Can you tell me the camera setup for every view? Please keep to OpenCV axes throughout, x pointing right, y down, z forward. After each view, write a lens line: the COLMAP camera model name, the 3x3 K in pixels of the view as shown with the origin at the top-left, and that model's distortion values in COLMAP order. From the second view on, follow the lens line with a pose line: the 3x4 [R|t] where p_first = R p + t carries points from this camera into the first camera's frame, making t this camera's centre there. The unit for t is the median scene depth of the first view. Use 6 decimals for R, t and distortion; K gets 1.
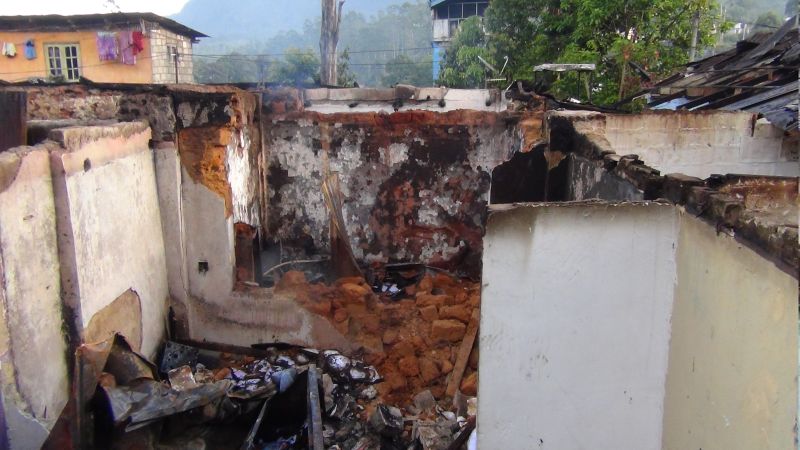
lens RADIAL K [[672.4, 0, 400.1], [0, 672.4, 225.5], [0, 0, 1]] dist [0.017976, 0.001776]
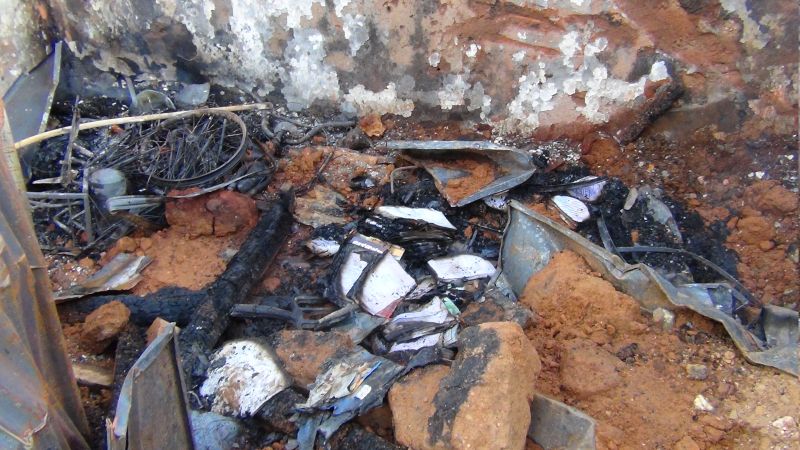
lens RADIAL K [[672.4, 0, 401.5], [0, 672.4, 225.0], [0, 0, 1]] dist [0.017976, 0.001776]
pose [[0.985571, 0.080936, -0.148656, 0.030374], [-0.016462, 0.919938, 0.391718, -0.025159], [0.168458, -0.383619, 0.907997, 0.683088]]
